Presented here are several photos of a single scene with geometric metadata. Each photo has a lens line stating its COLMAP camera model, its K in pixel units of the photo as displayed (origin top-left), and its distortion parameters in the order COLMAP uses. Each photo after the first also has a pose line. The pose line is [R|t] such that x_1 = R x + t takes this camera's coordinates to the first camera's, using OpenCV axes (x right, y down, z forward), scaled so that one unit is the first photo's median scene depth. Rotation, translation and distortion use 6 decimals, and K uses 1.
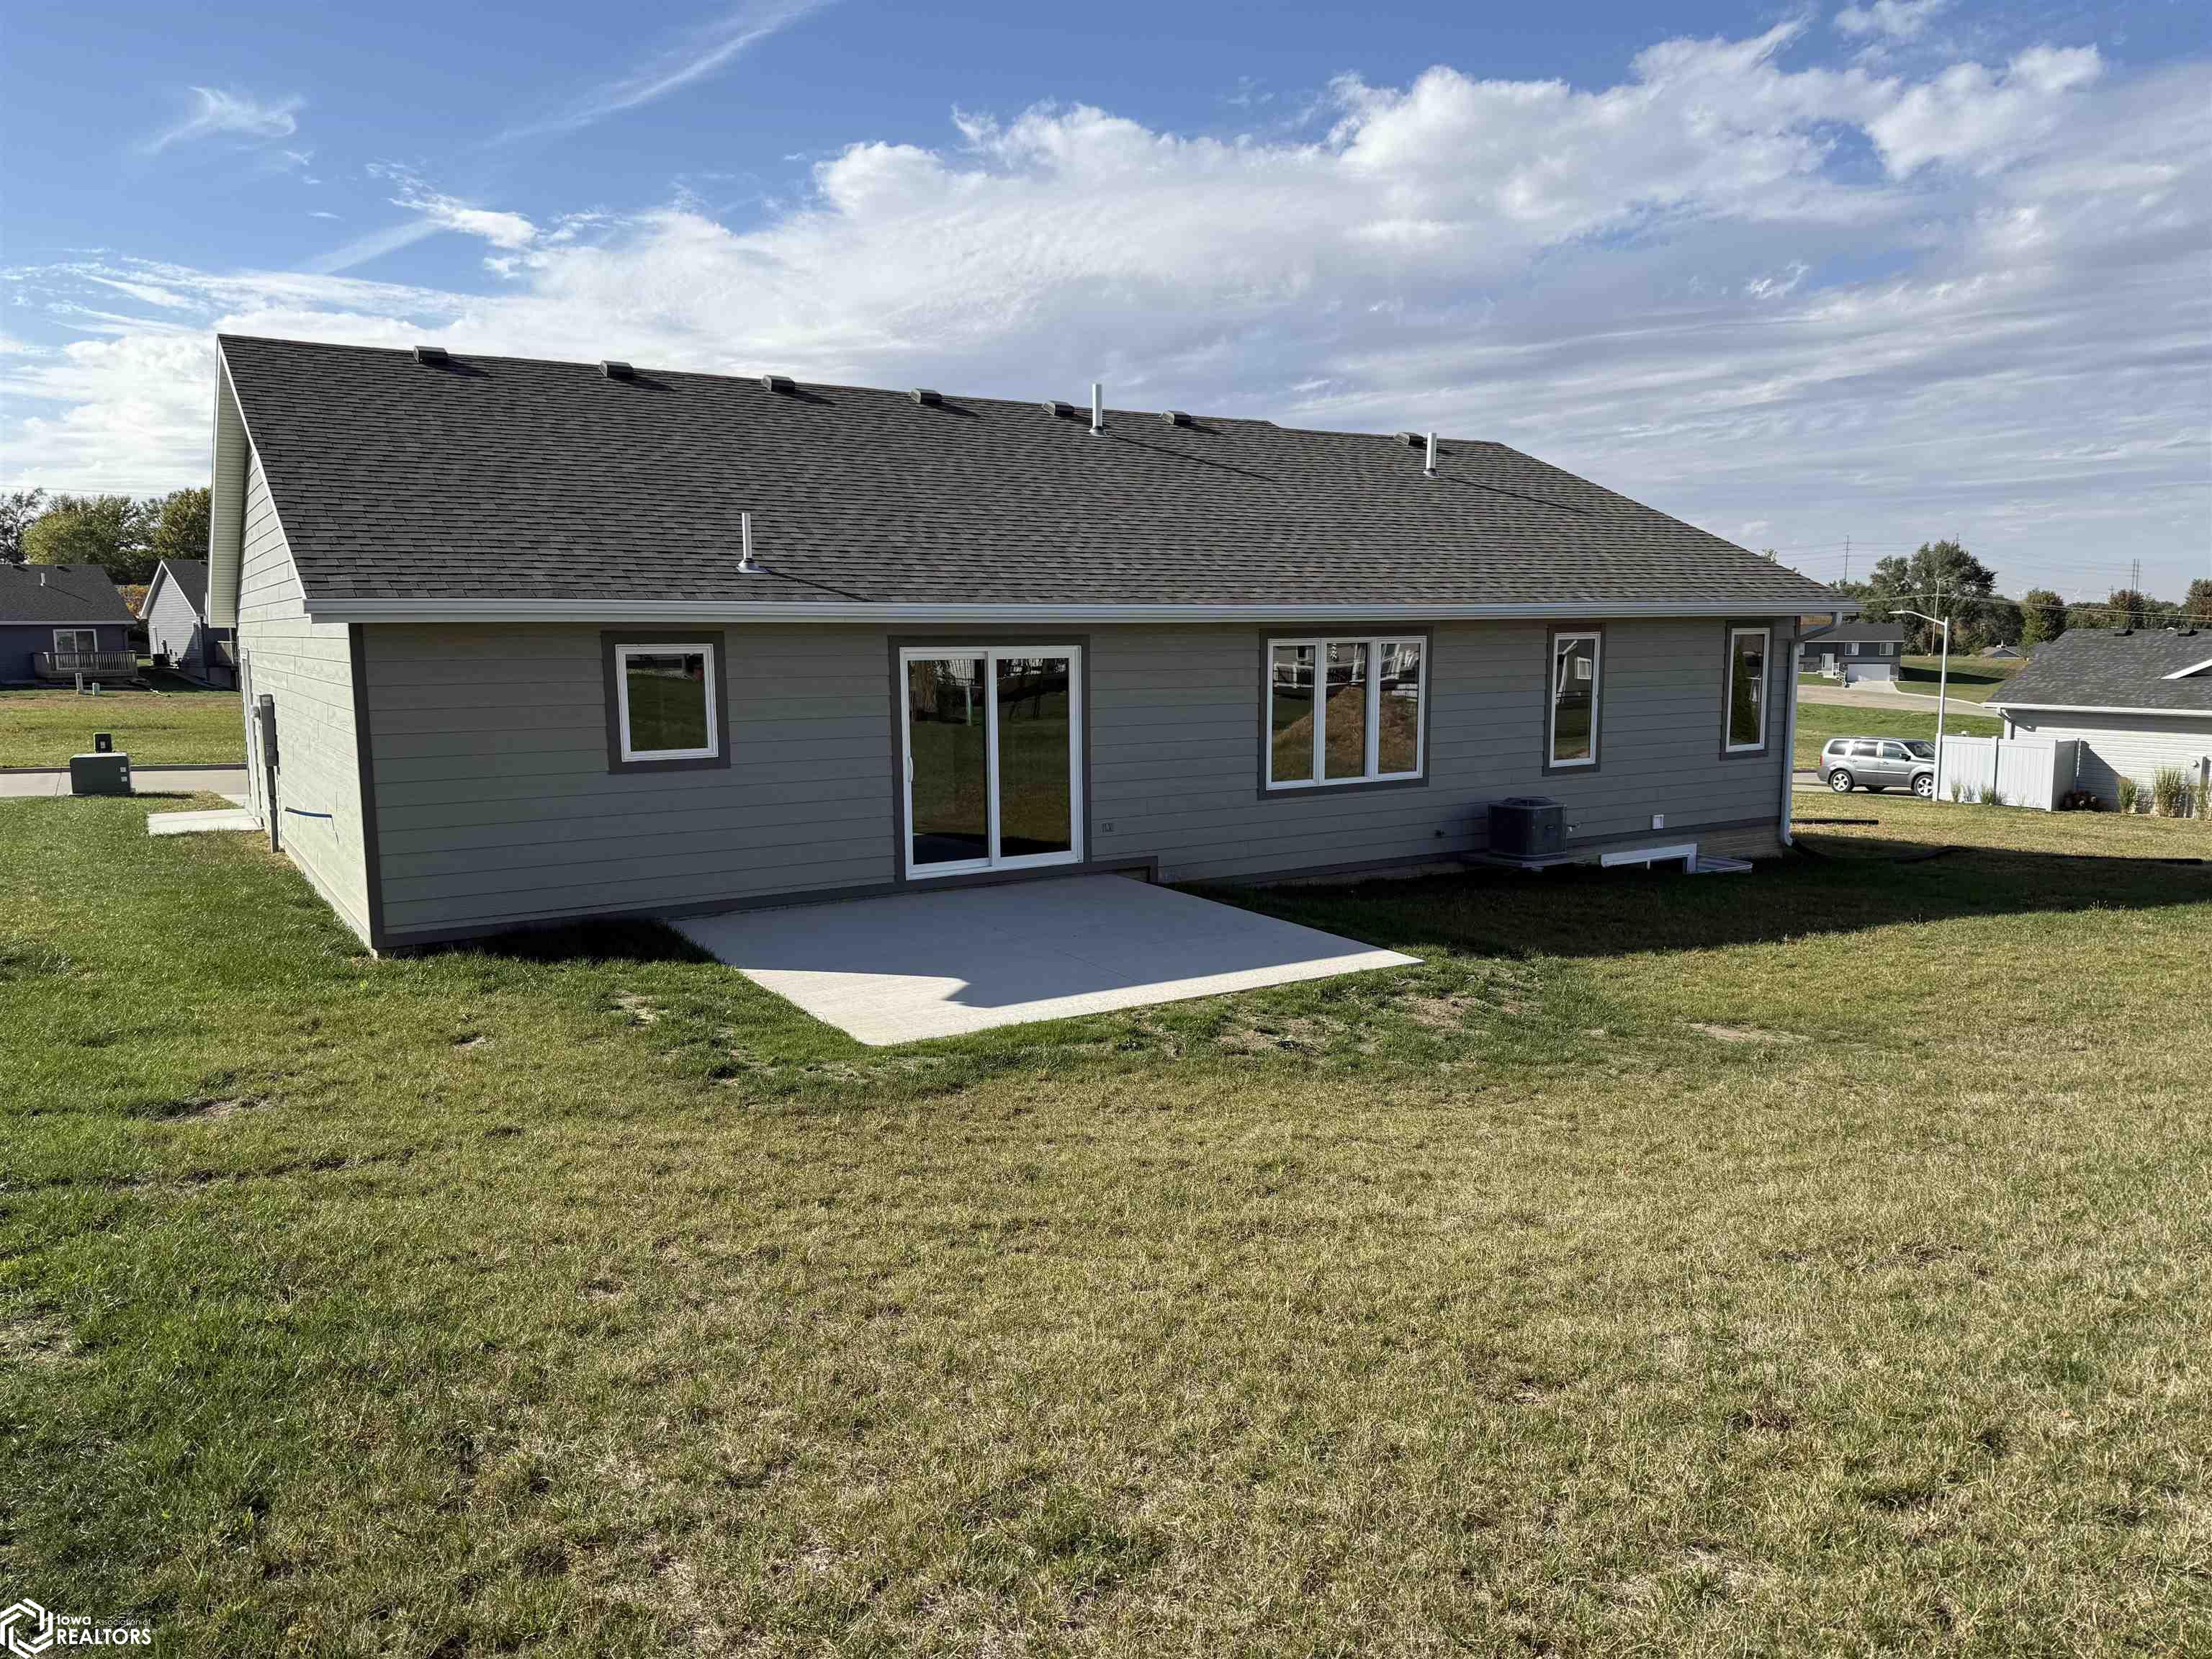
lens RADIAL K [[1549.9, 0, 1099.8], [0, 1549.9, 830.2], [0, 0, 1]] dist [0.024211, -0.038647]
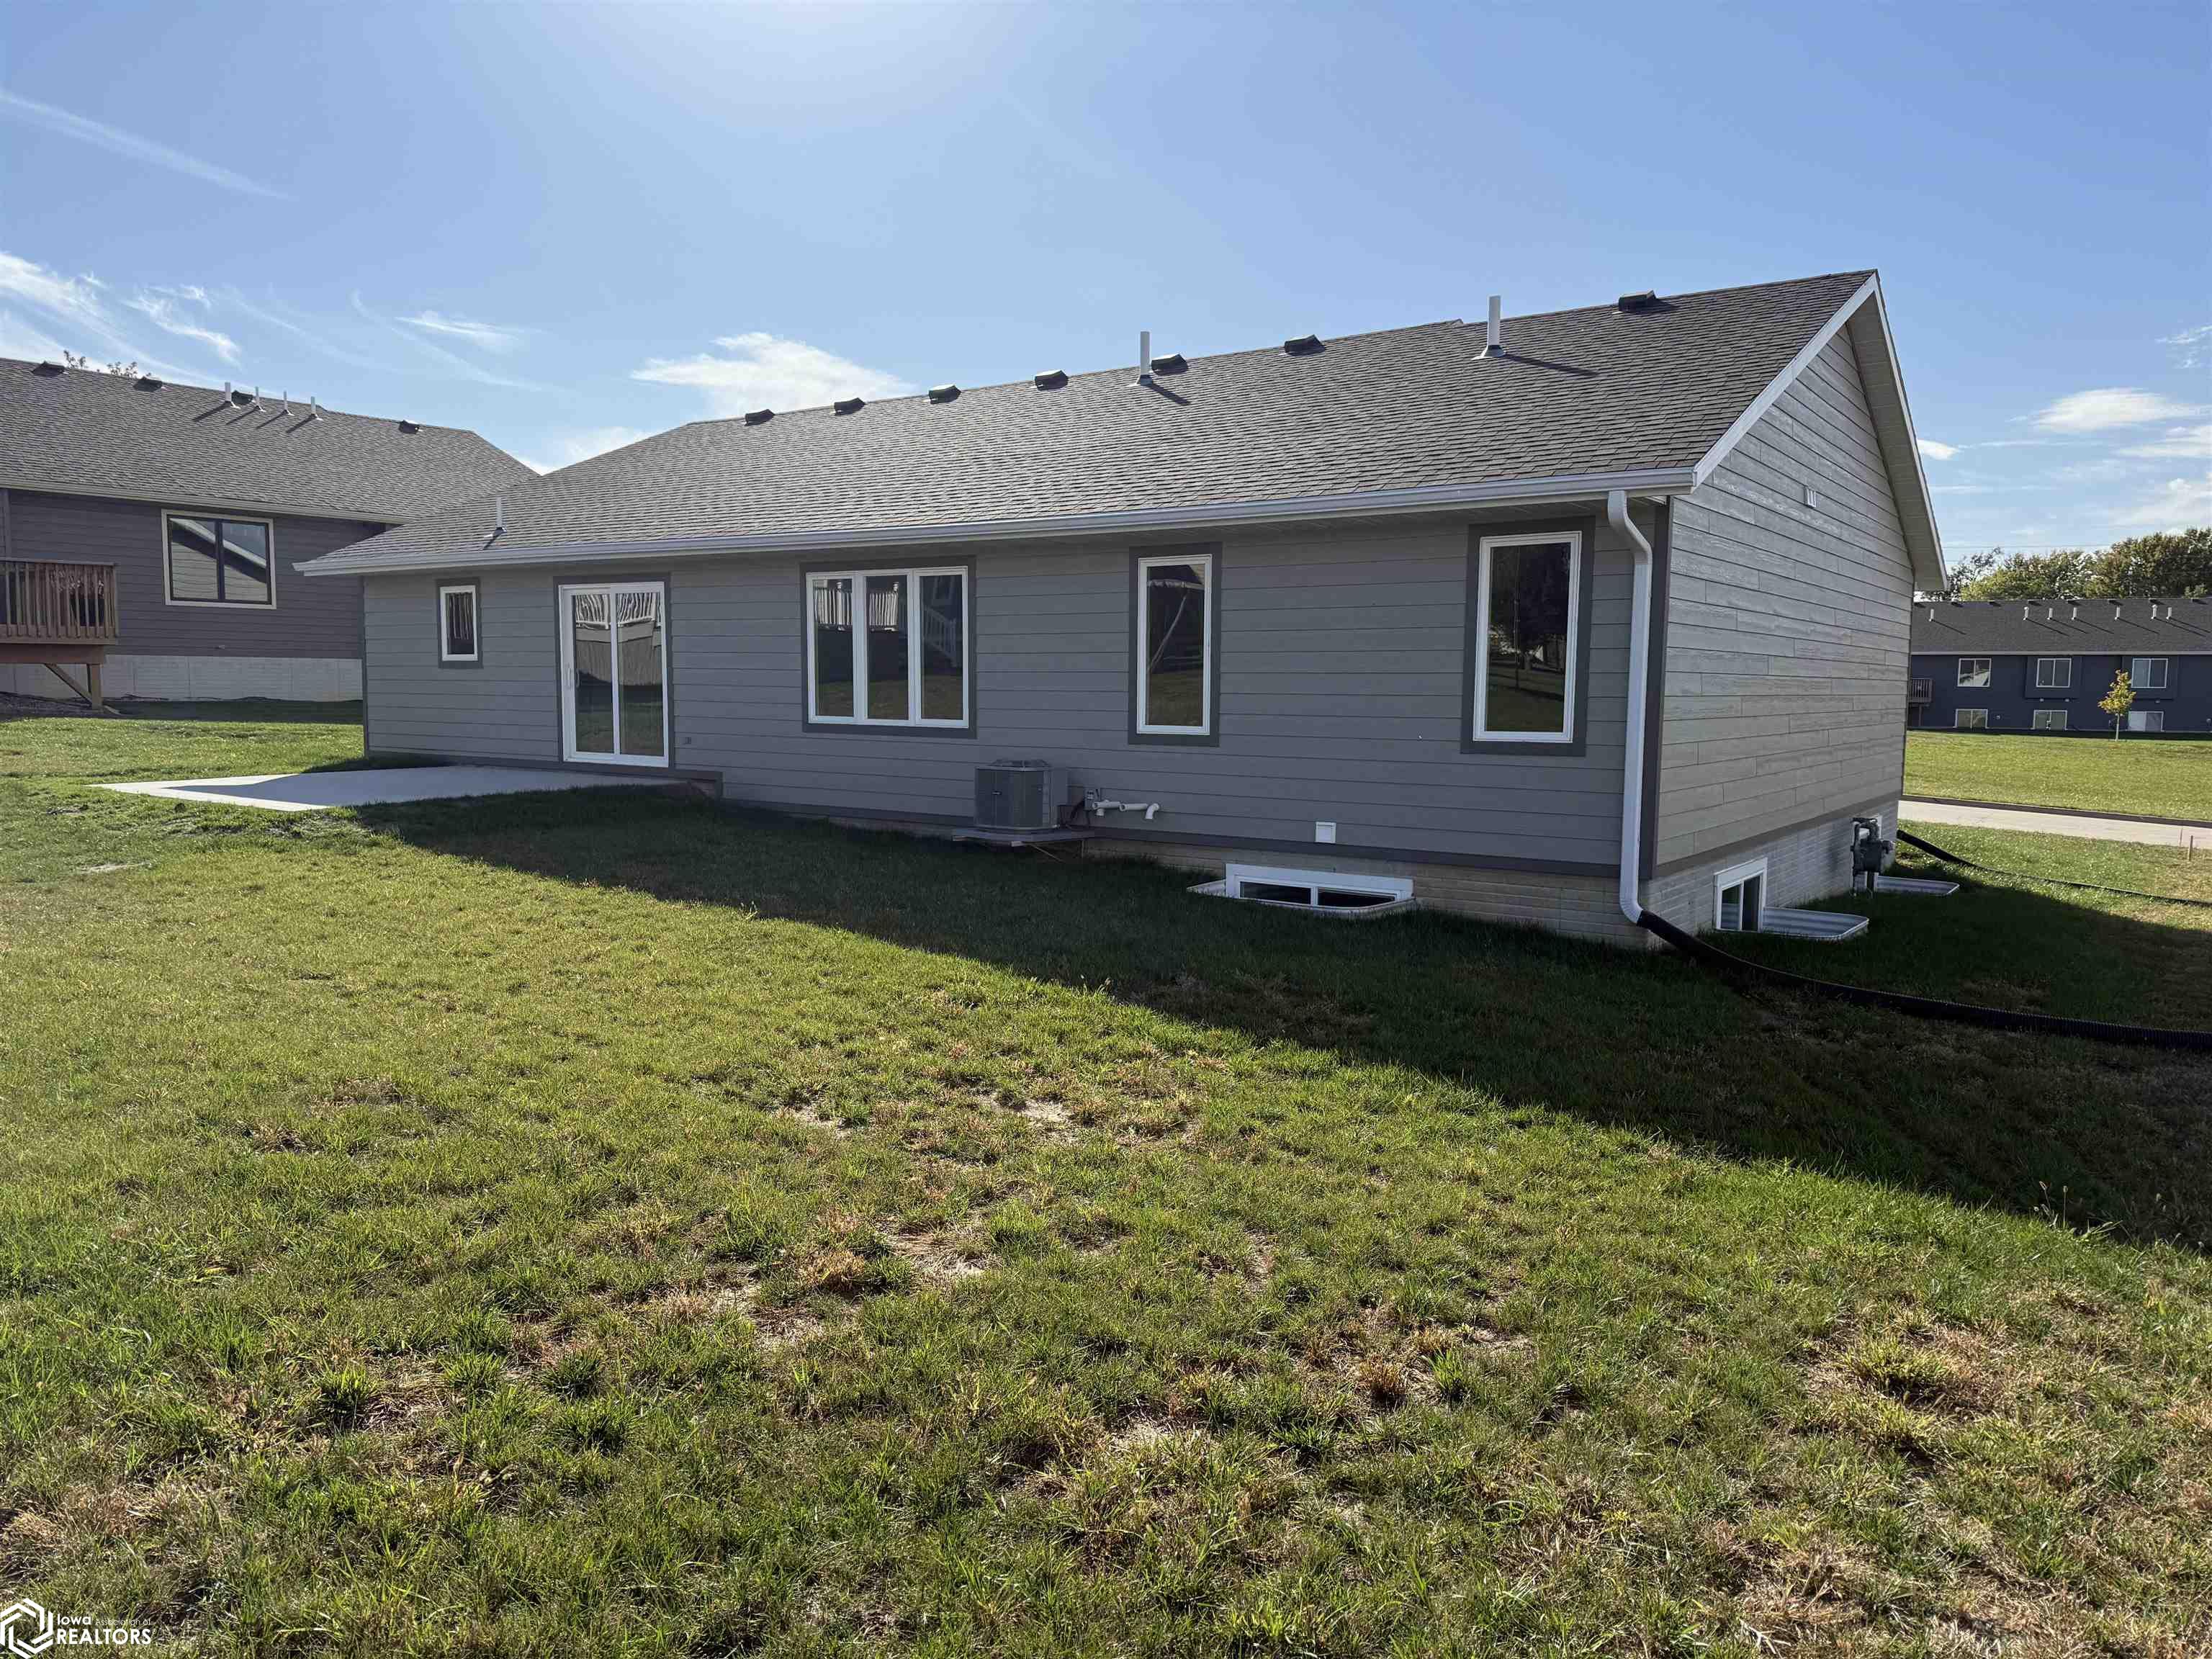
lens RADIAL K [[1549.9, 0, 1103.4], [0, 1549.9, 835.8], [0, 0, 1]] dist [0.024211, -0.038647]
pose [[0.393359, 0.111443, -0.912606, 1.055633], [-0.121163, 0.990252, 0.068700, -0.043254], [0.911366, 0.083550, 0.403028, 0.726063]]
